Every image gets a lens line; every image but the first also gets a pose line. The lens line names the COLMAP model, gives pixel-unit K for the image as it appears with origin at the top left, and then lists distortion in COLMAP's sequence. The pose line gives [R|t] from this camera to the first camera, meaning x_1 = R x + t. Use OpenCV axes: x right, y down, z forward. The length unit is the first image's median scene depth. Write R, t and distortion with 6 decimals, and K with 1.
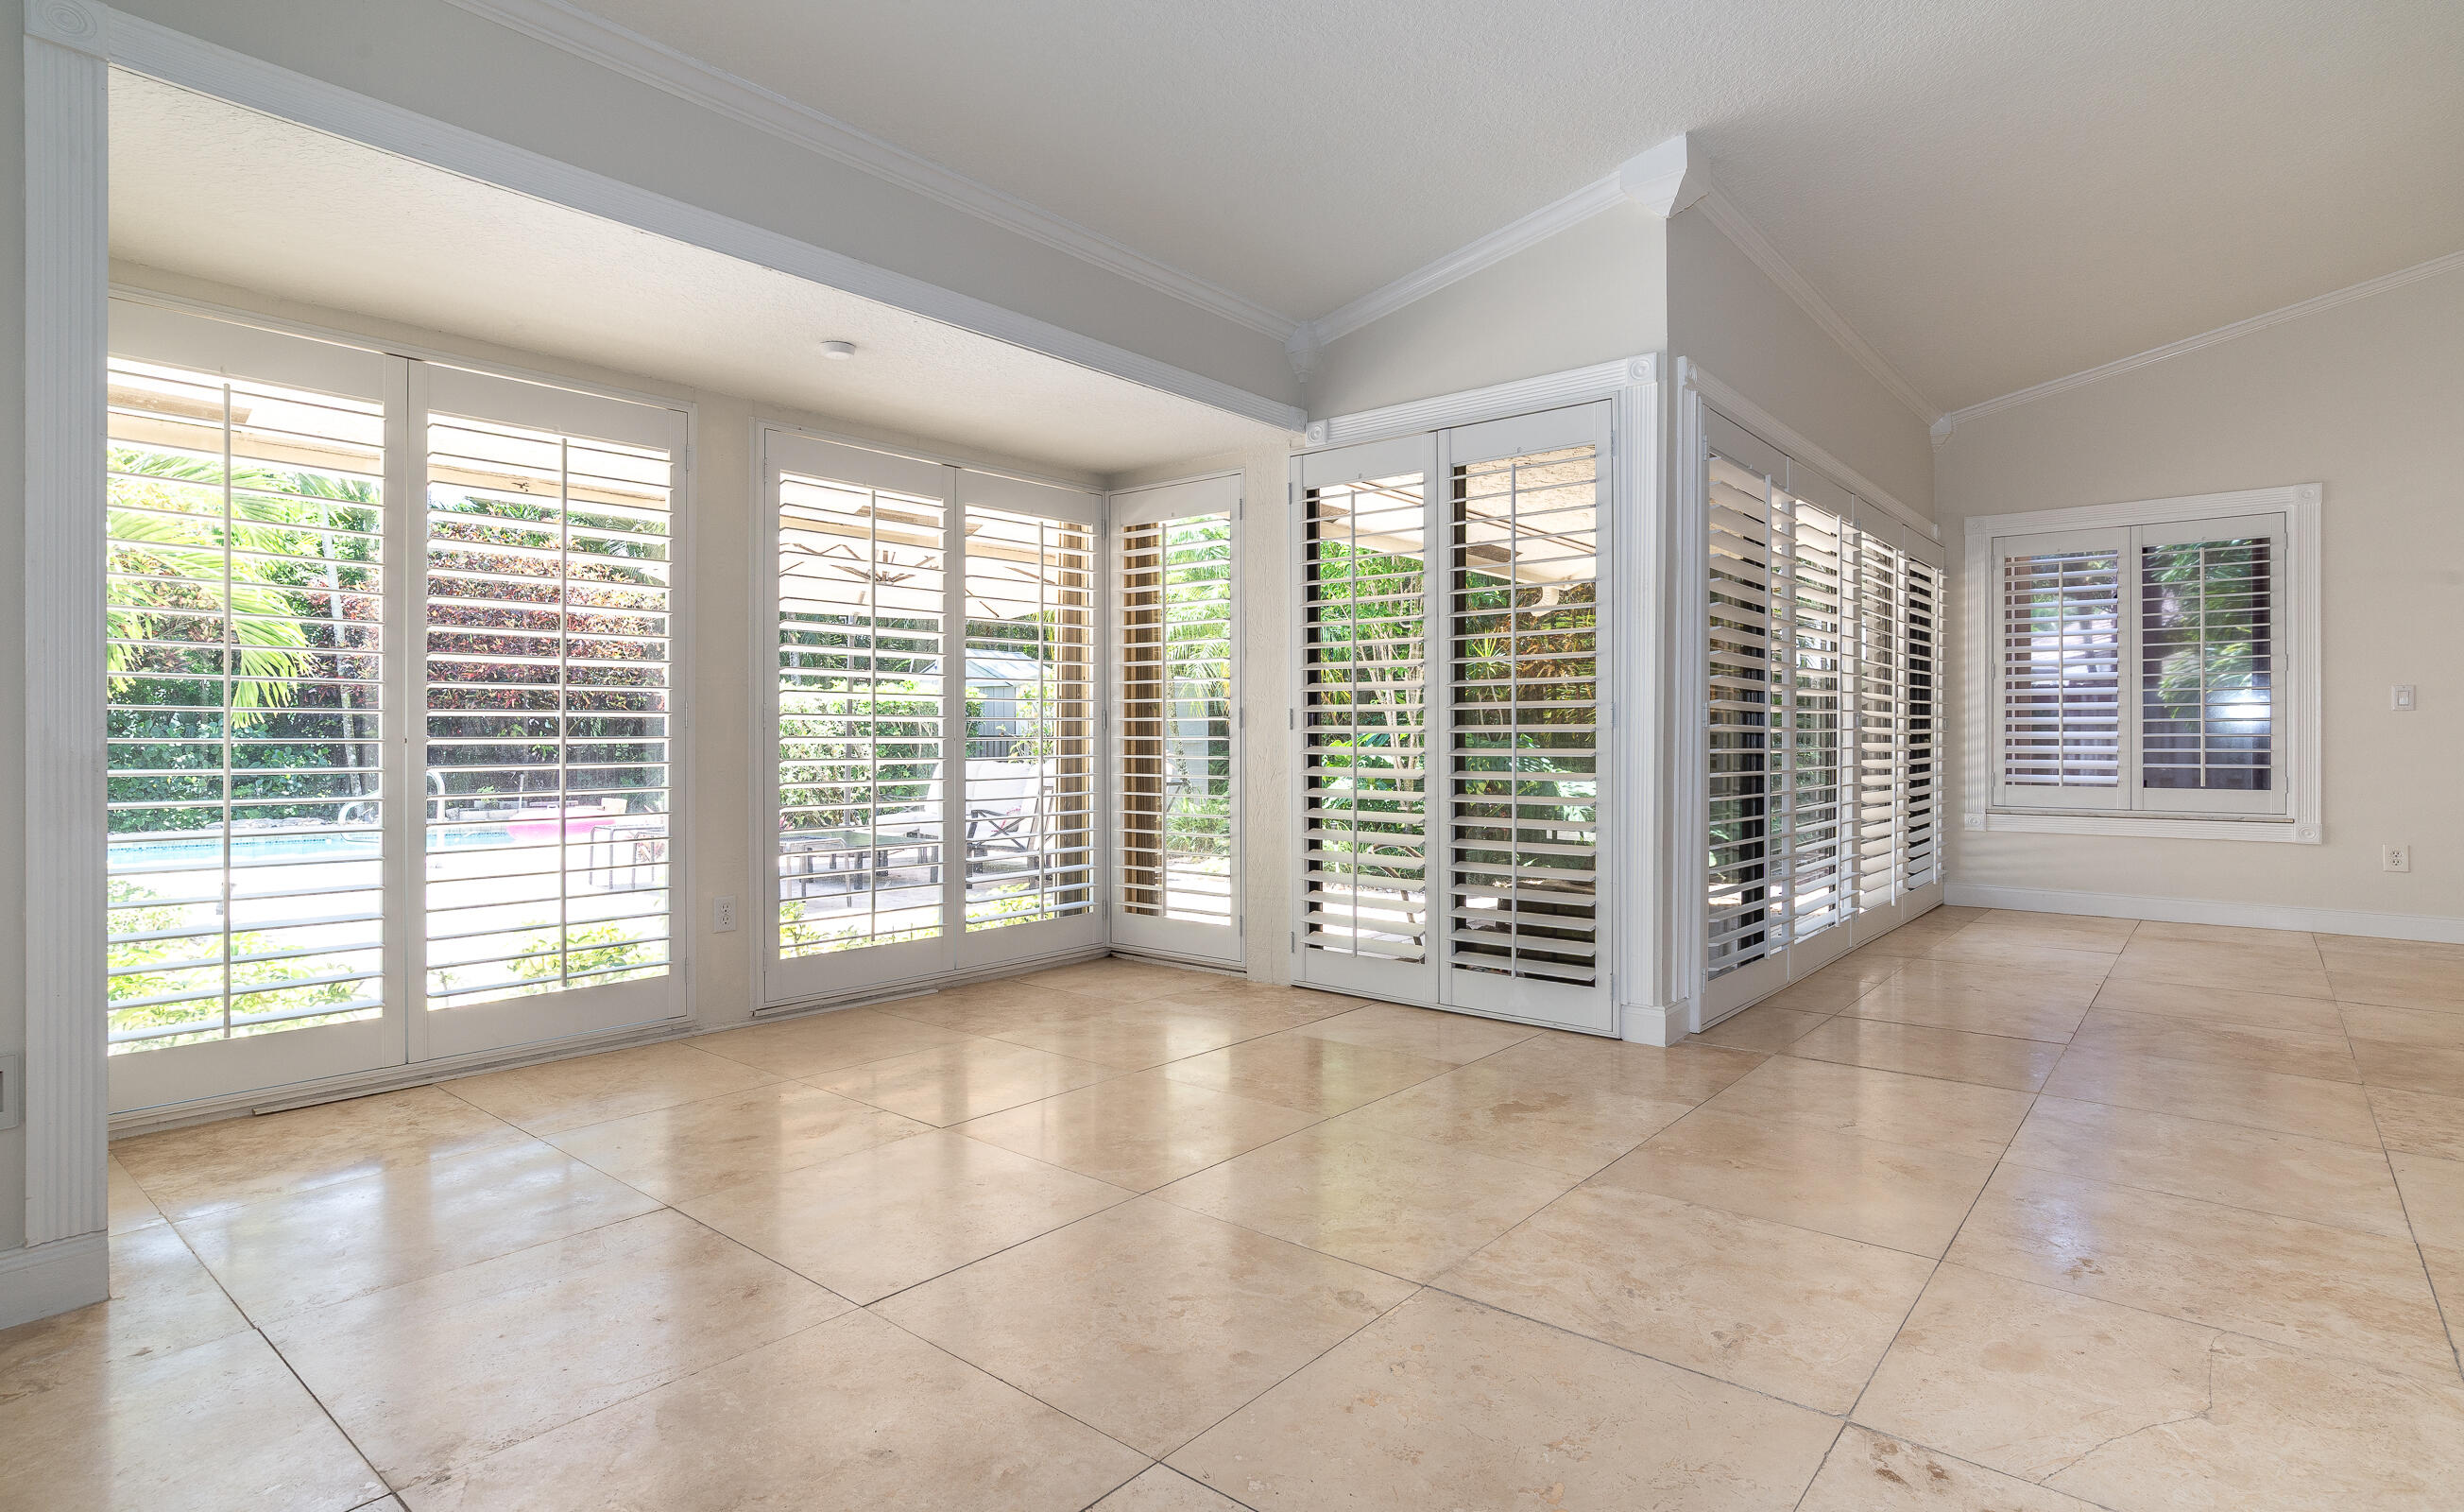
lens RADIAL K [[1236.3, 0, 1250.5], [0, 1236.3, 747.7], [0, 0, 1]] dist [-0.001966, 0.000783]
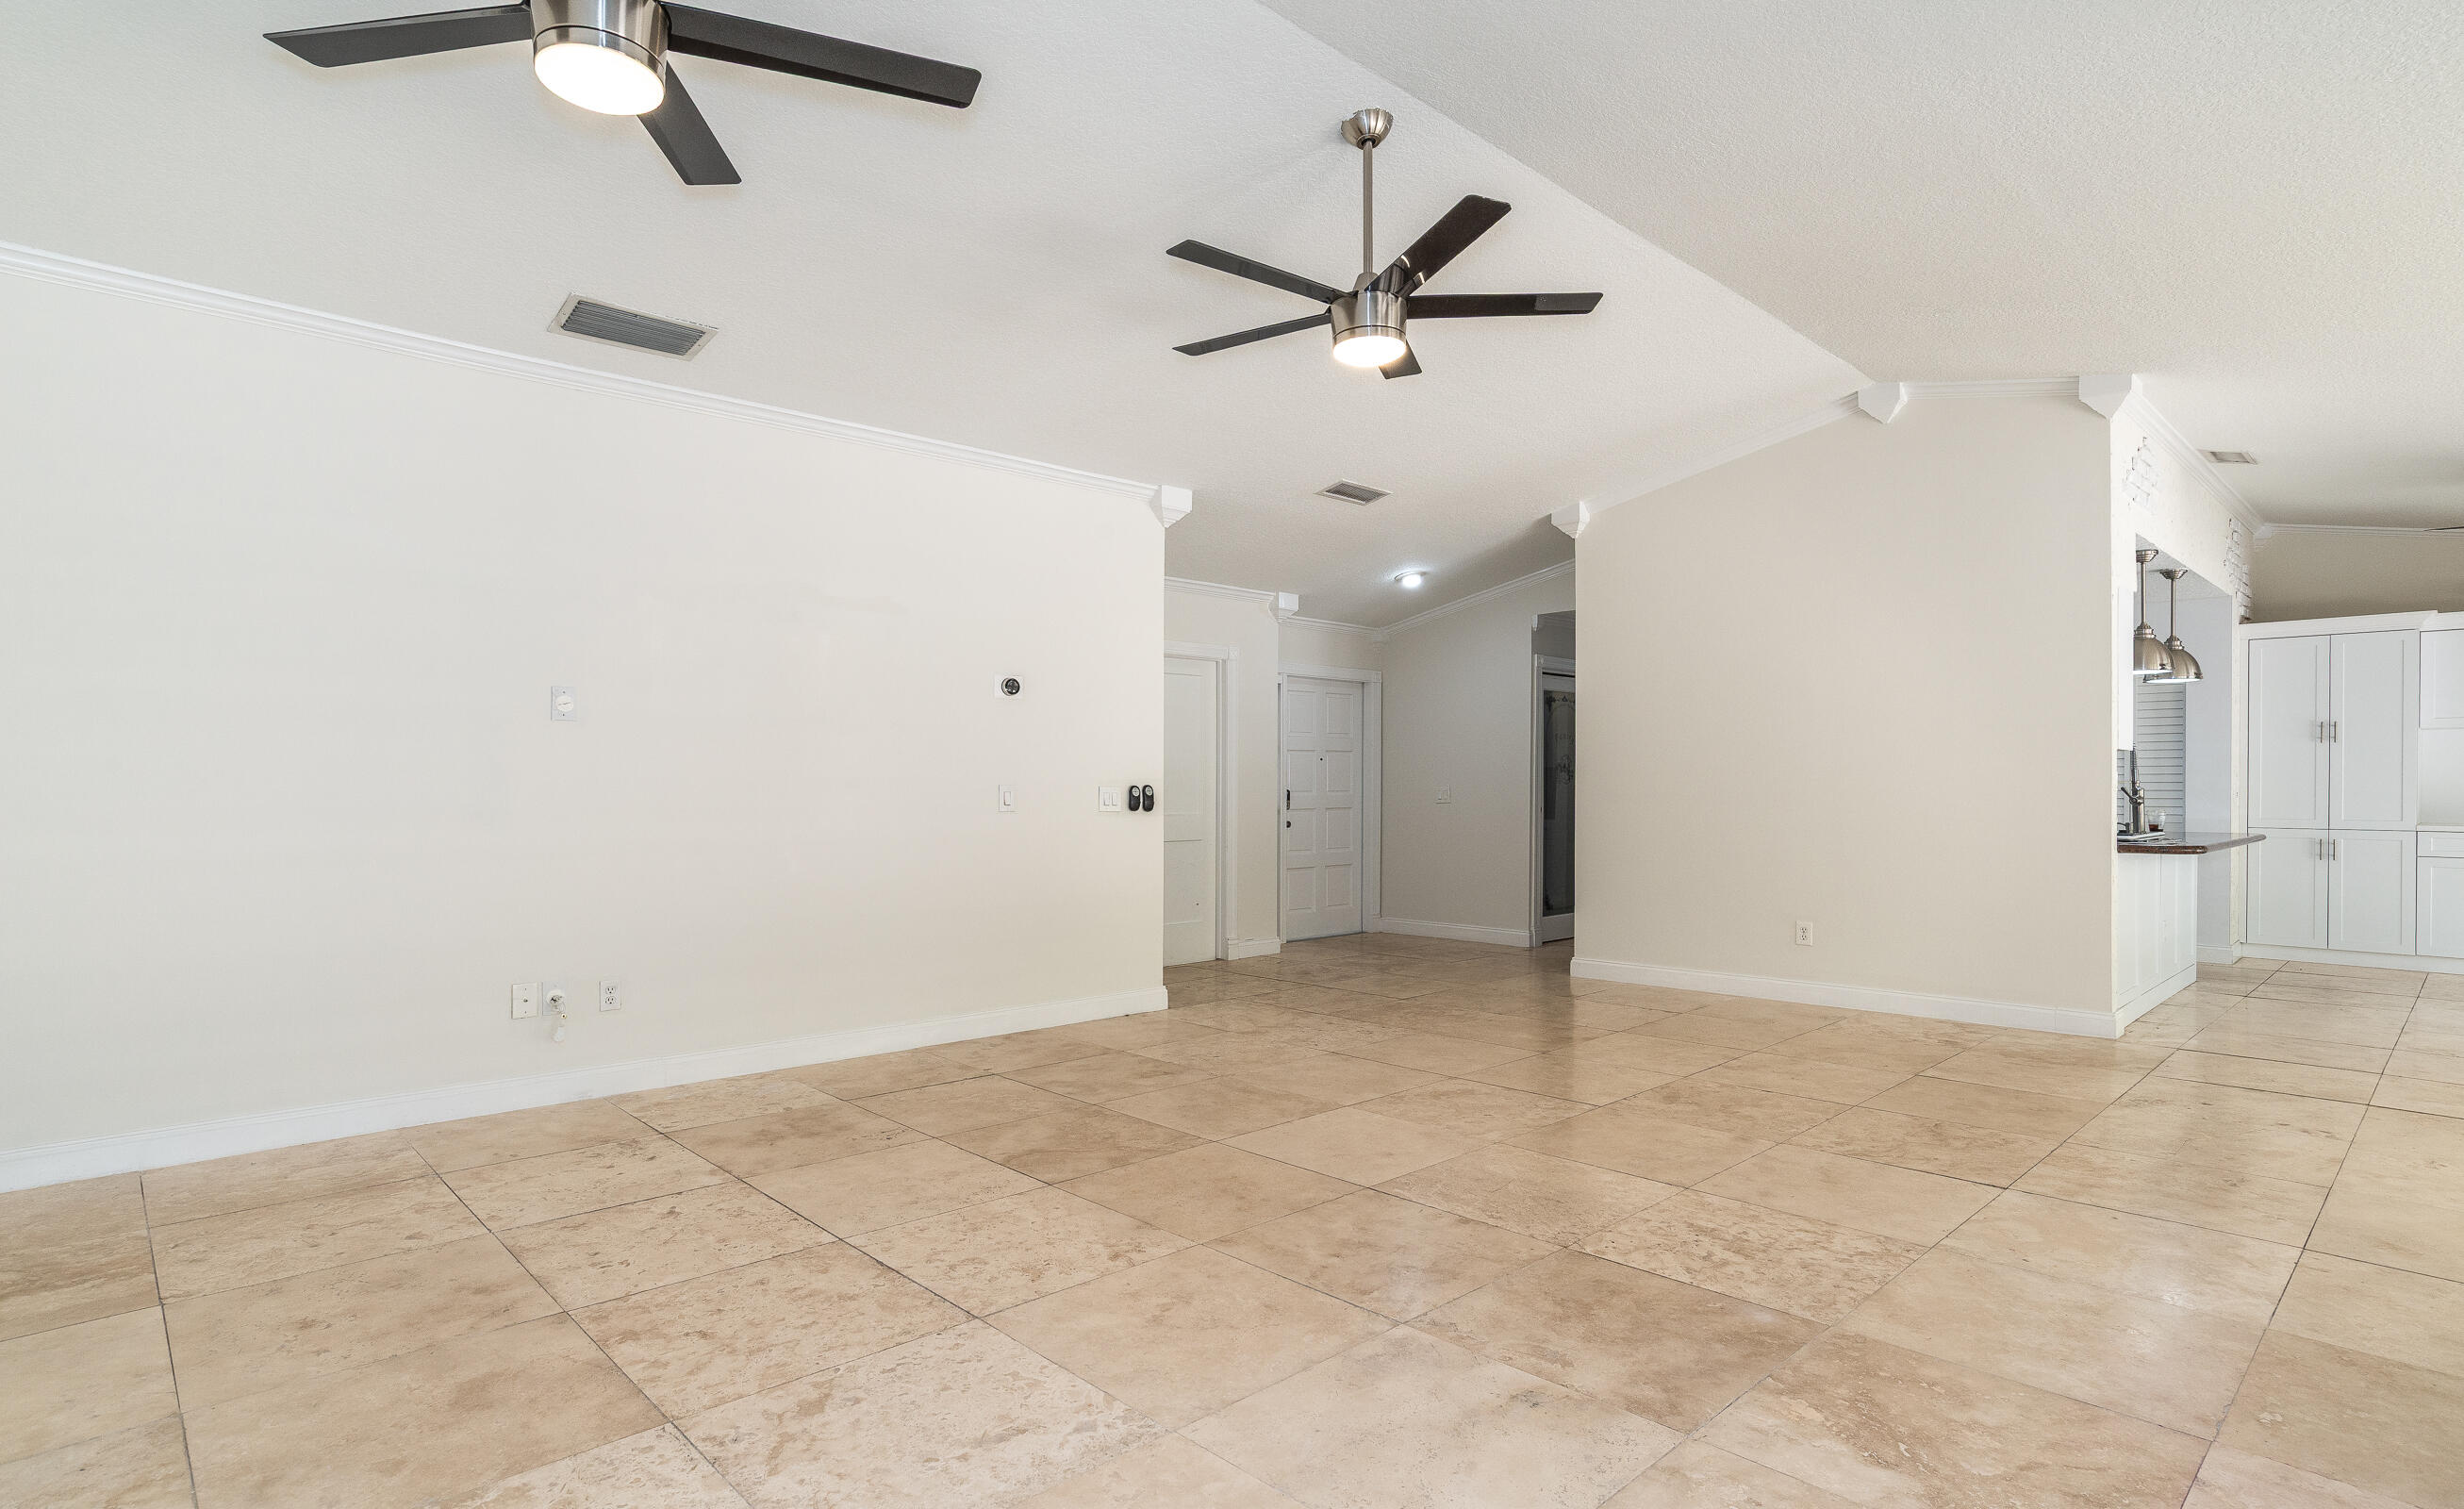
lens RADIAL K [[1244.6, 0, 1243.2], [0, 1244.6, 786.4], [0, 0, 1]] dist [-0.034543, 0.024171]
pose [[-0.992396, -0.001075, 0.123081, 1.548372], [0.000451, 0.999923, 0.012367, -0.121280], [-0.123085, 0.012329, -0.992320, 2.411230]]
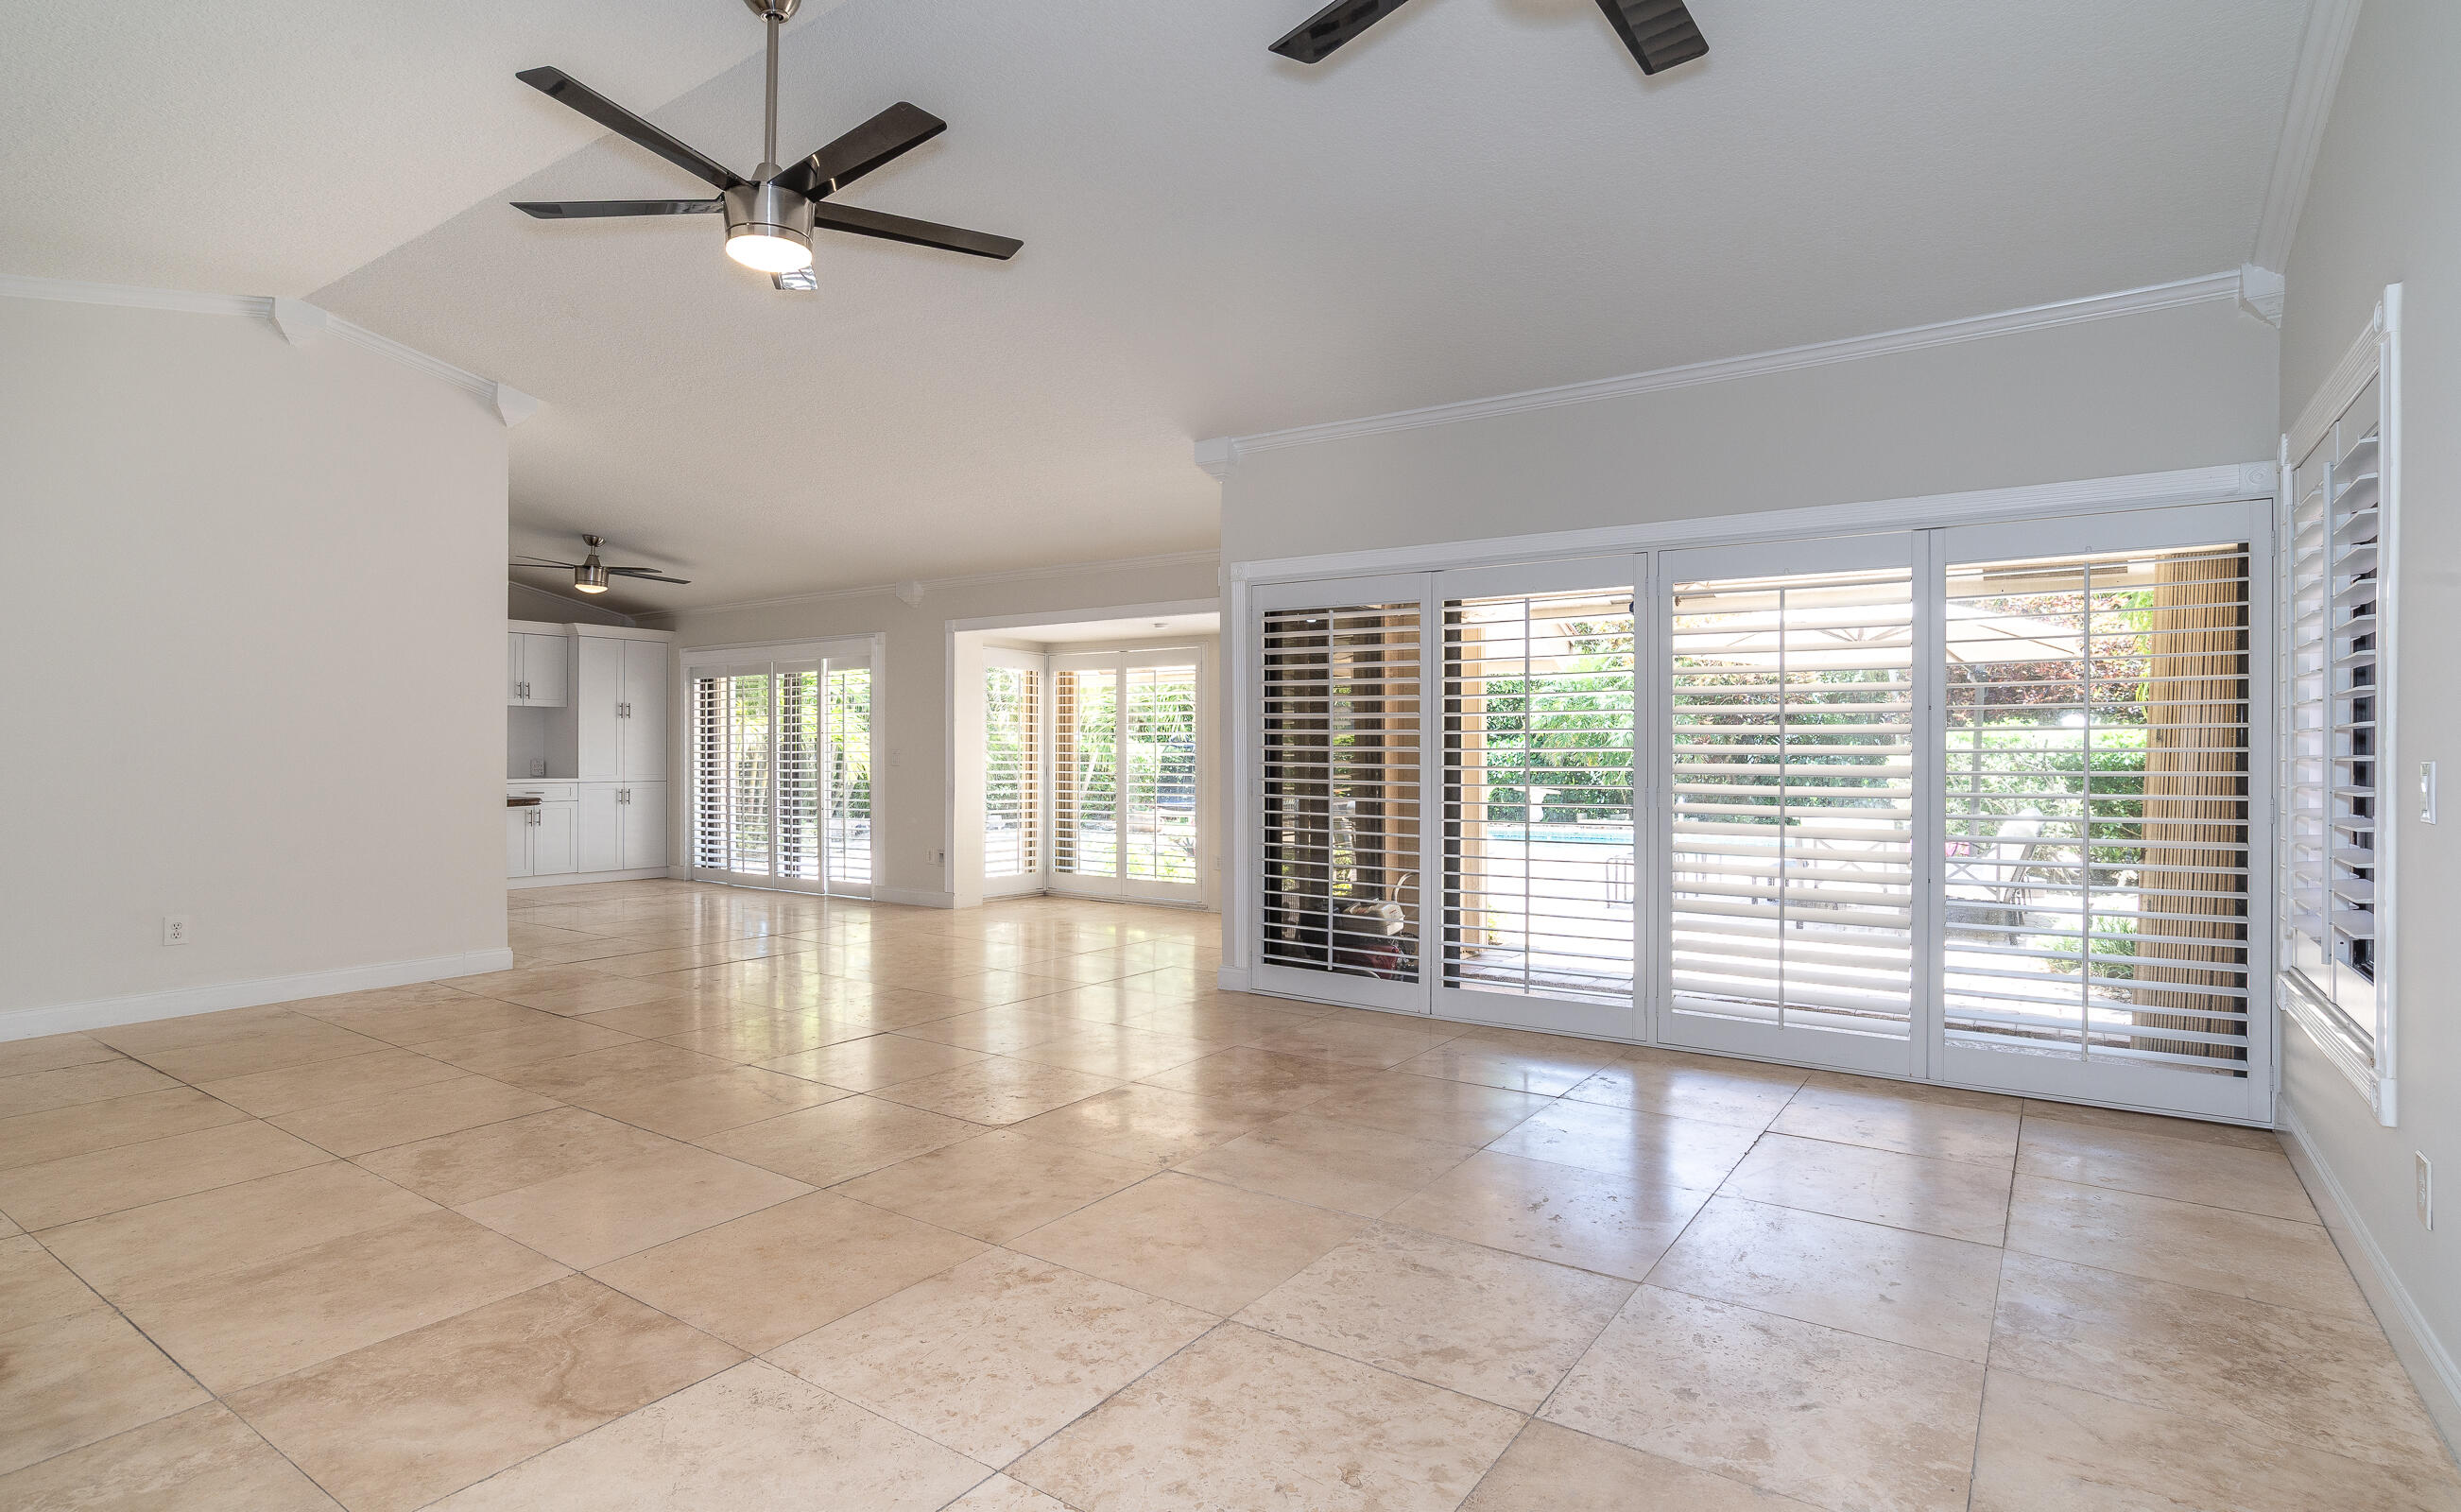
lens RADIAL K [[1238.4, 0, 1231.5], [0, 1238.4, 733.3], [0, 0, 1]] dist [-0.051486, 0.034169]
pose [[0.085891, -0.016437, -0.996169, 2.918888], [-0.014523, 0.999737, -0.017748, -0.101558], [0.996199, 0.015992, 0.085630, 1.278032]]
